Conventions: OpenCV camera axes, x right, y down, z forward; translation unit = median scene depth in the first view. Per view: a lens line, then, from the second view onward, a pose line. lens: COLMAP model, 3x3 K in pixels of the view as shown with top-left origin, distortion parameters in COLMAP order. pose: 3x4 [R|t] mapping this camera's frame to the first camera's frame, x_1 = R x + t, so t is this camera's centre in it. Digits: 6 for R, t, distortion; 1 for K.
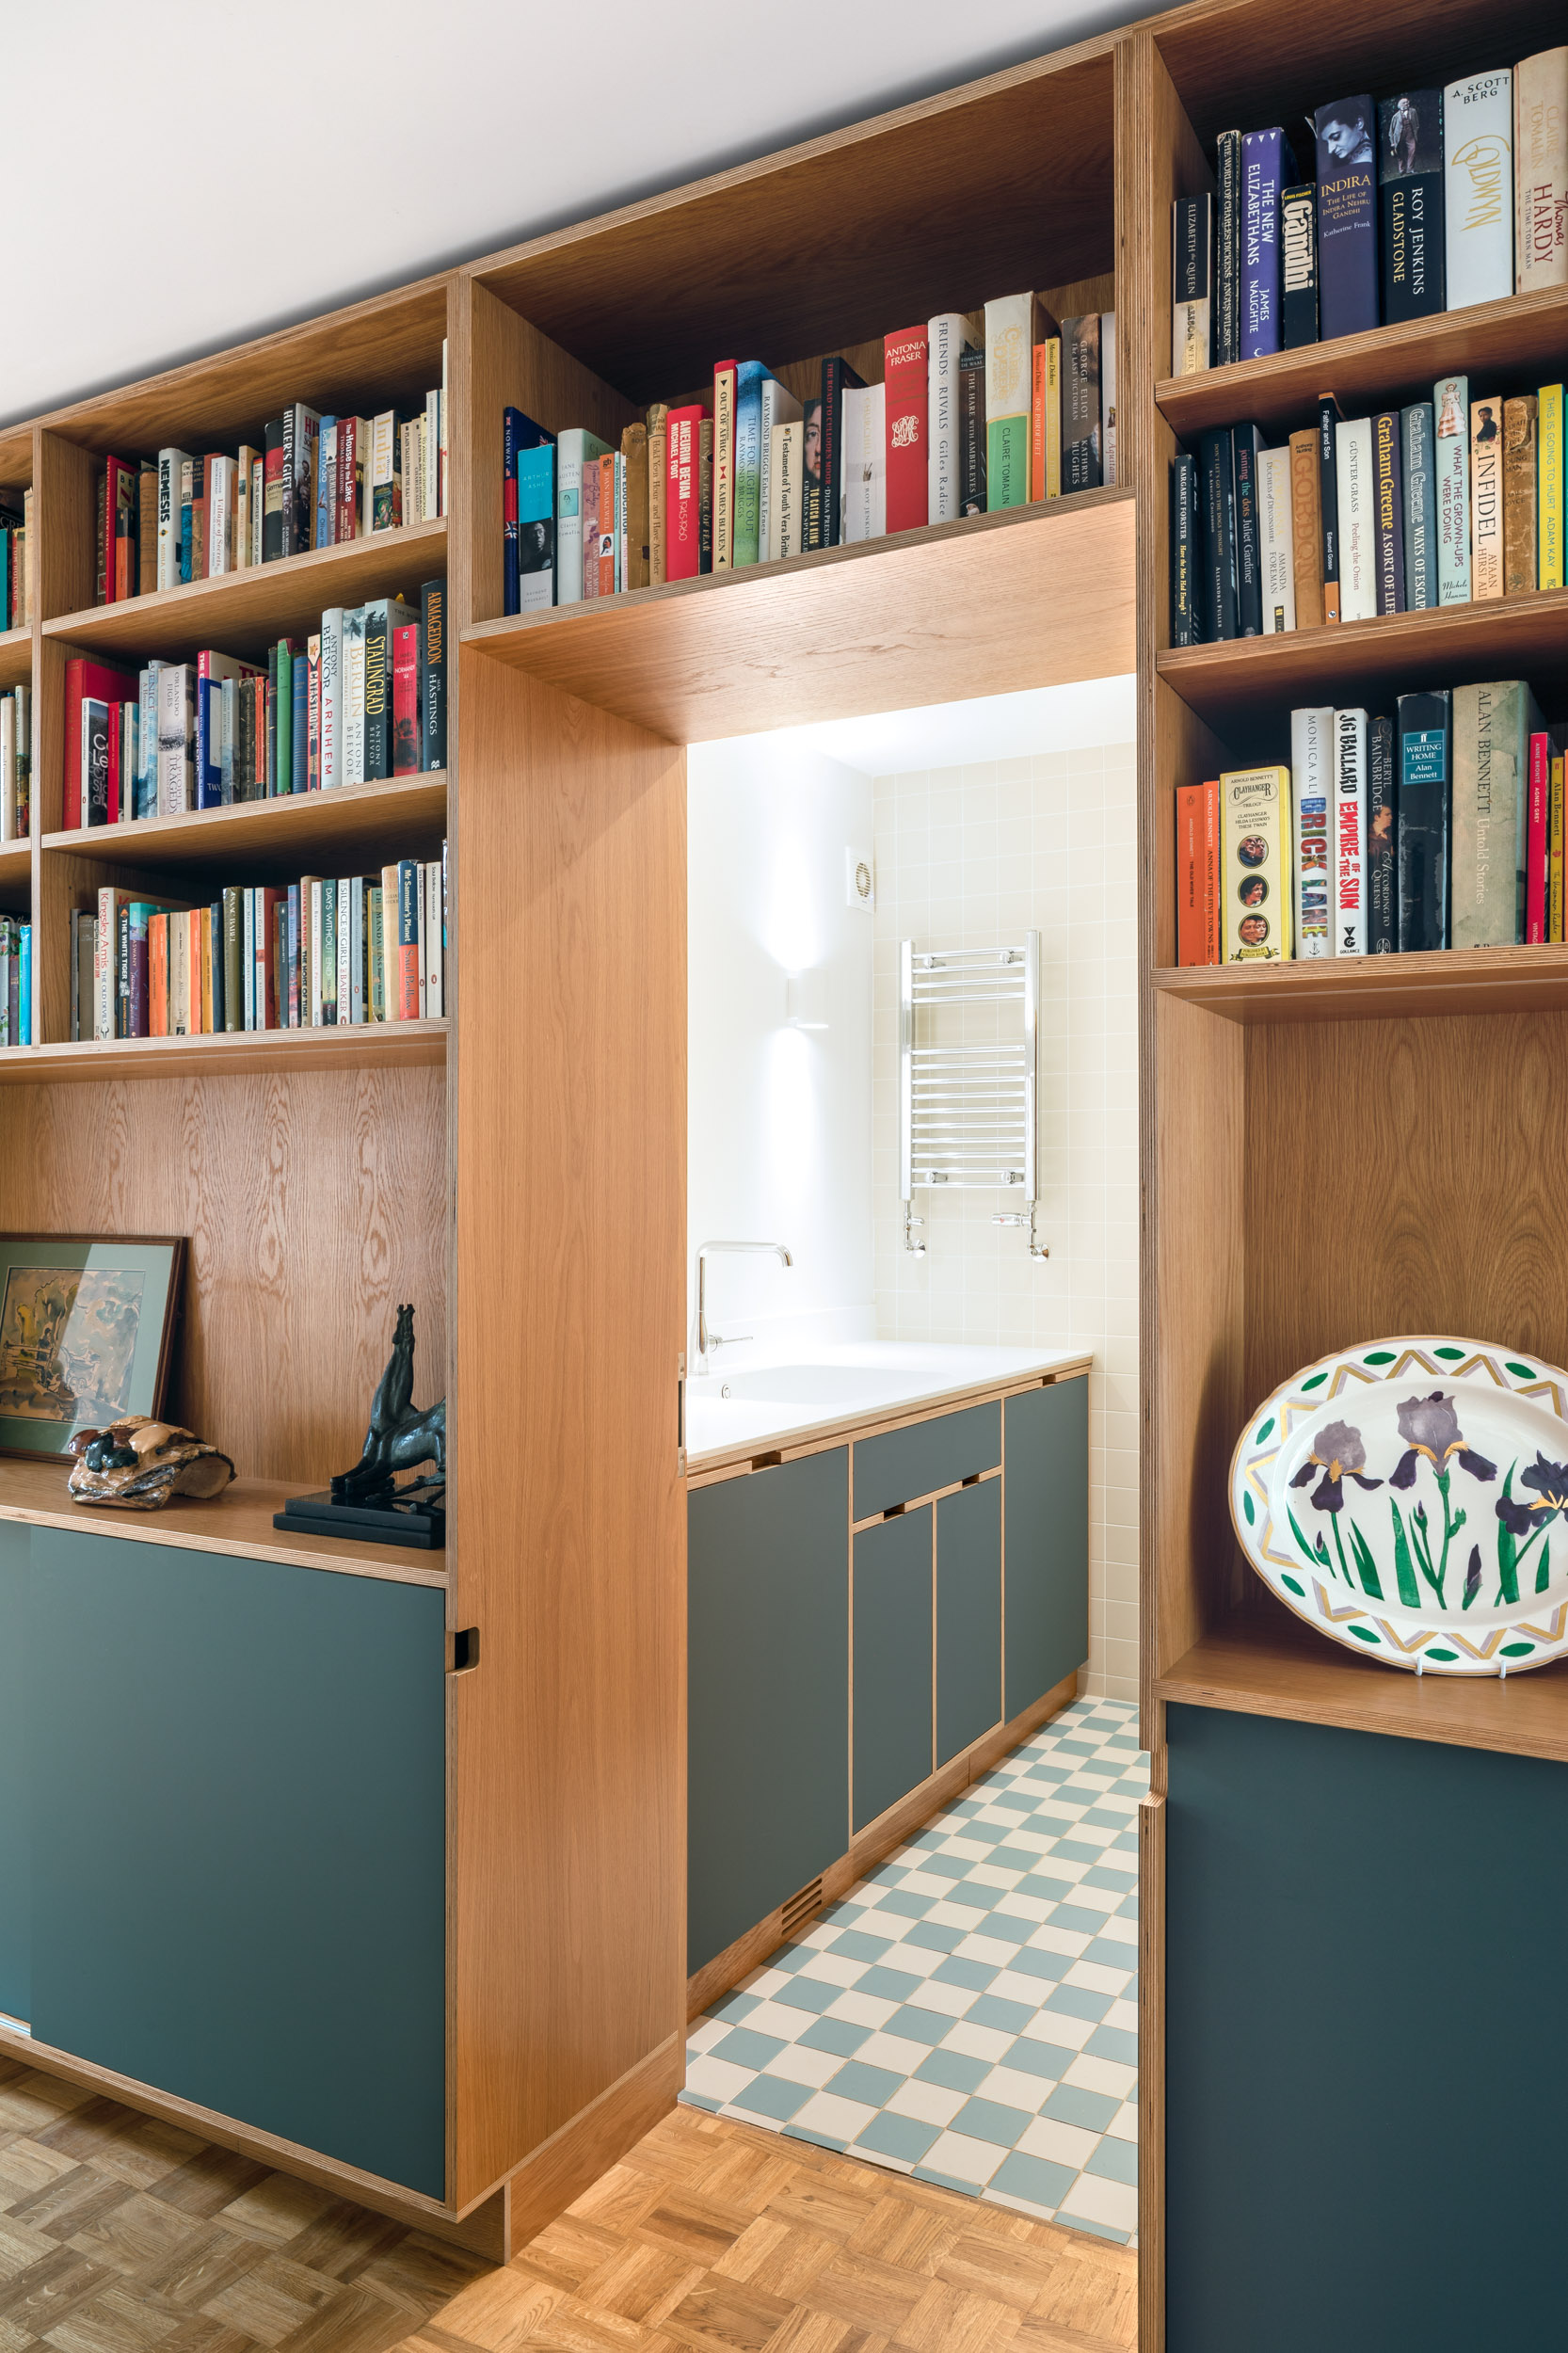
lens RADIAL K [[1608.8, 0, 784.3], [0, 1608.8, 1201.0], [0, 0, 1]] dist [-0.006406, 0.004294]
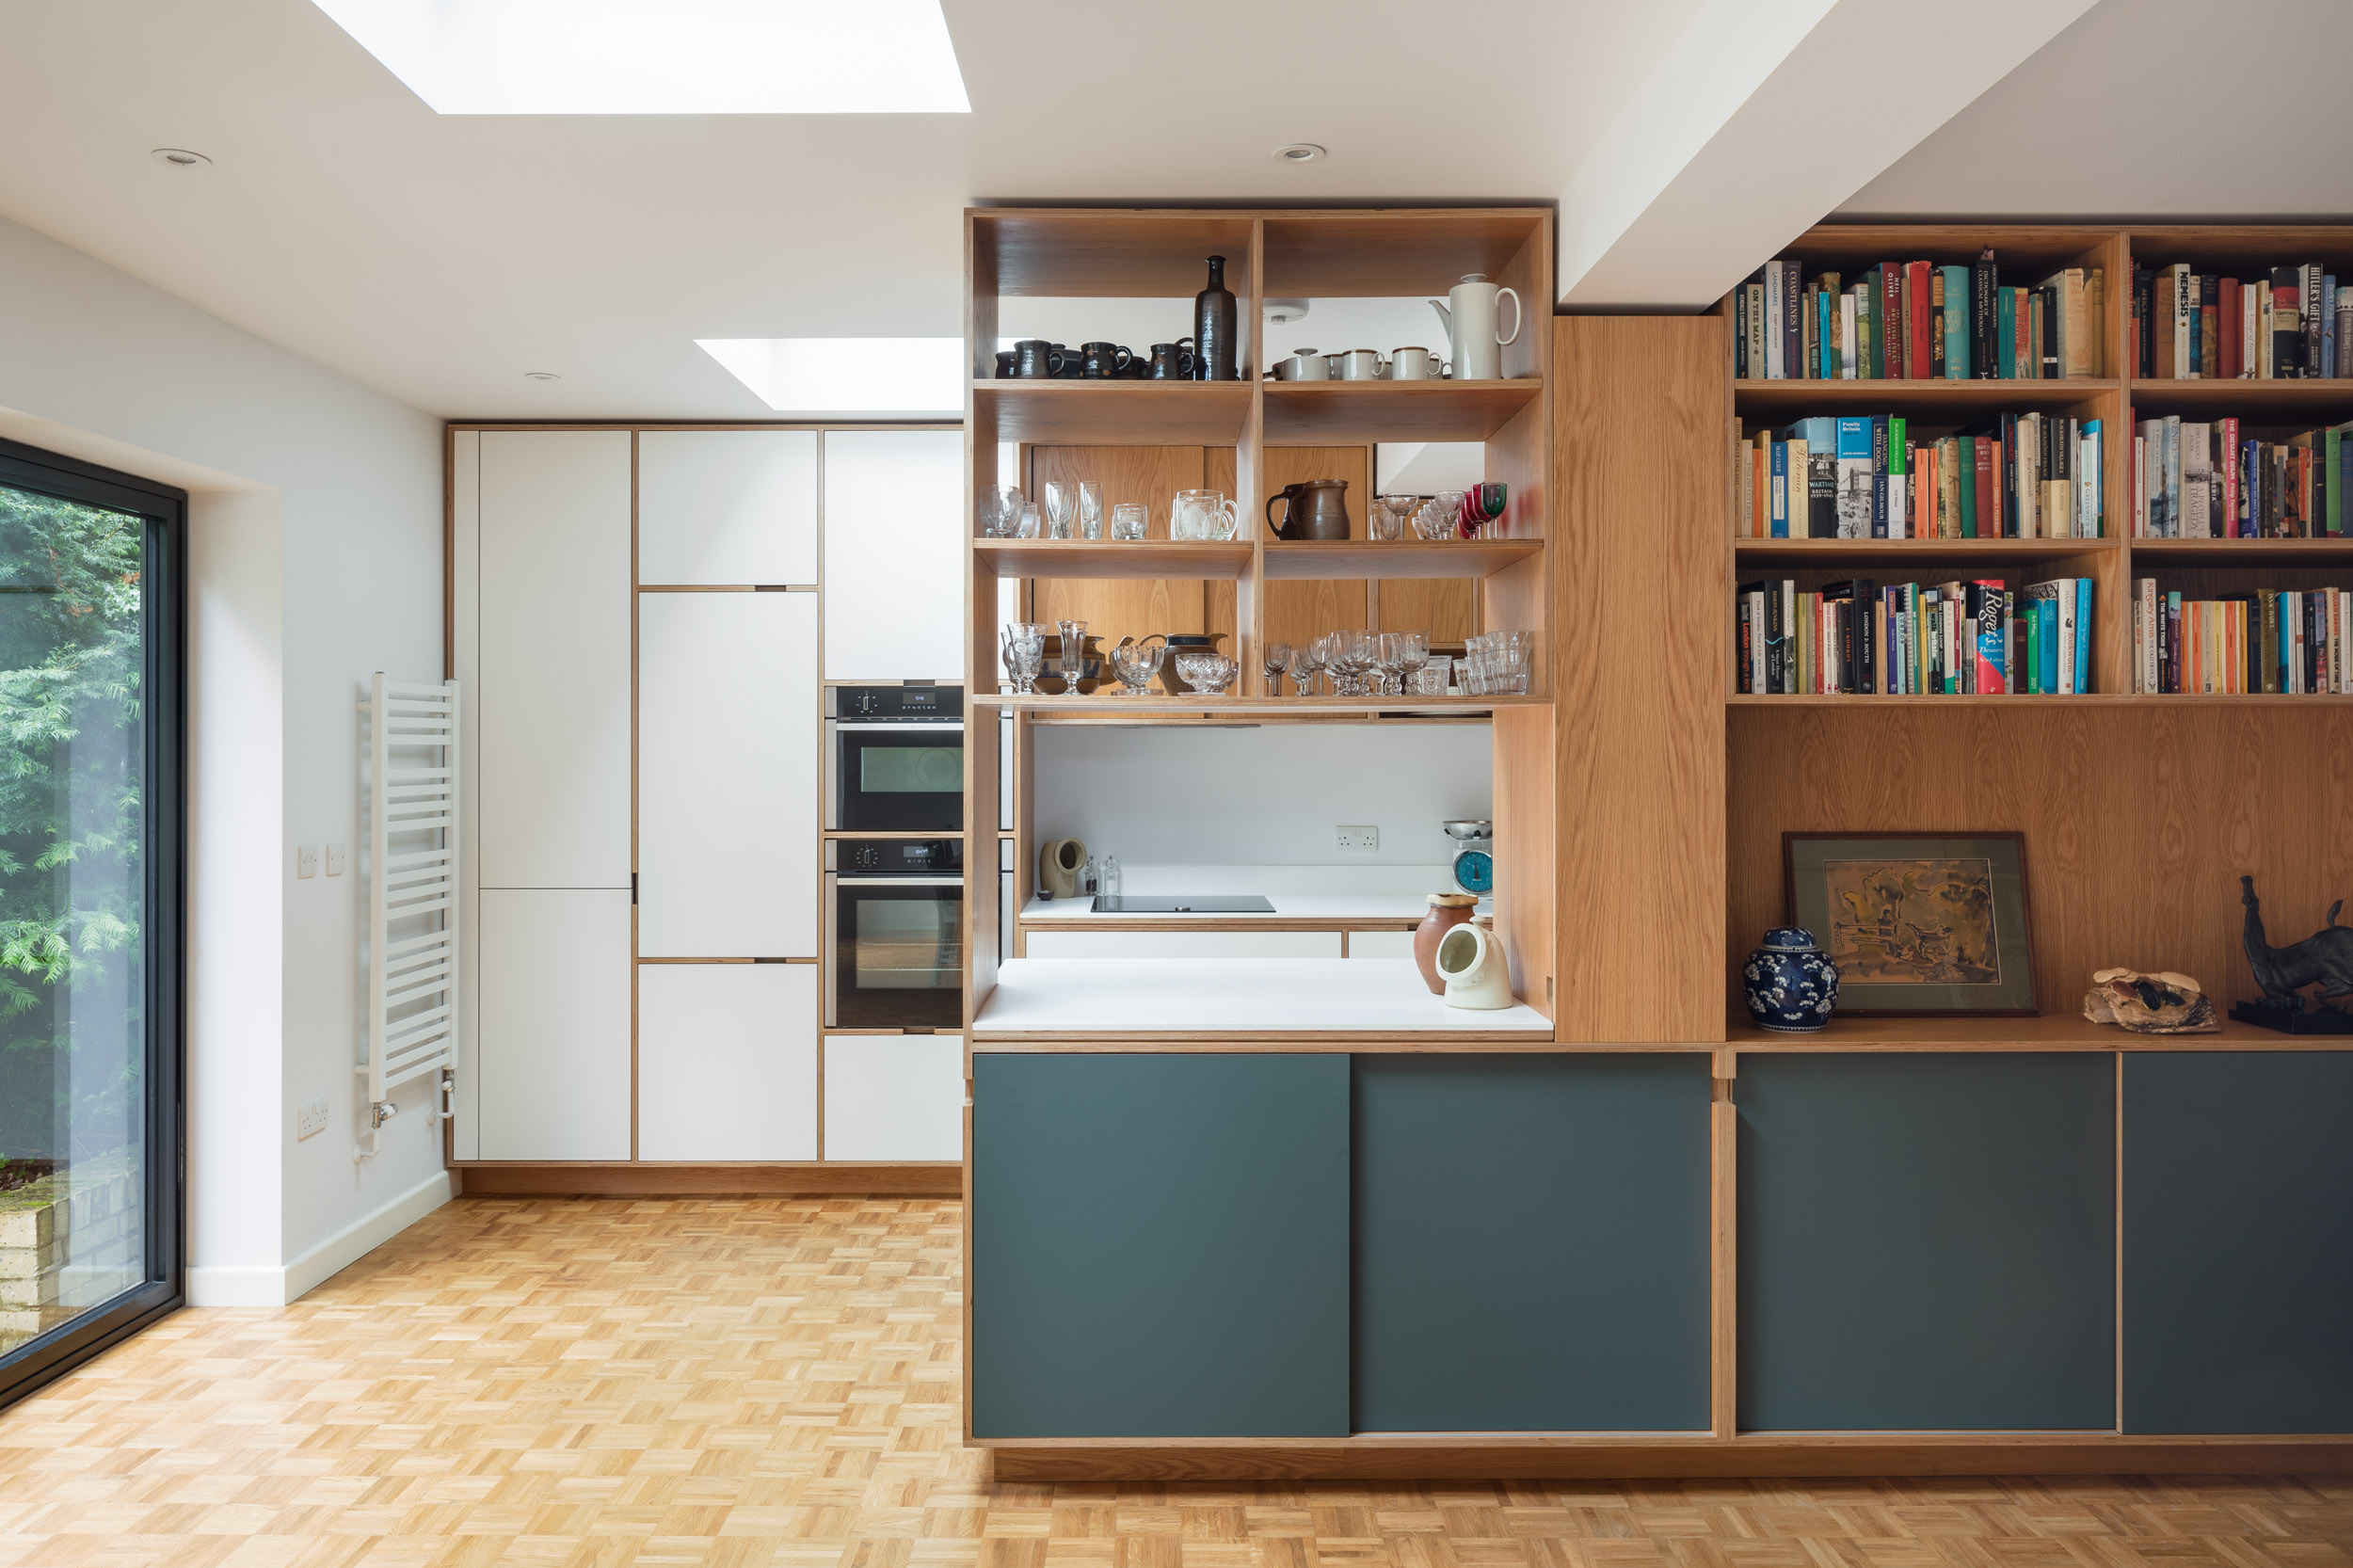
lens RADIAL K [[1635.0, 0, 1142.6], [0, 1635.0, 746.1], [0, 0, 1]] dist [-0.008789, 0.003704]
pose [[0.872278, -0.006127, 0.488972, -2.157983], [0.004297, 0.999979, 0.004863, -0.075348], [-0.488992, -0.002141, 0.872286, 0.250742]]
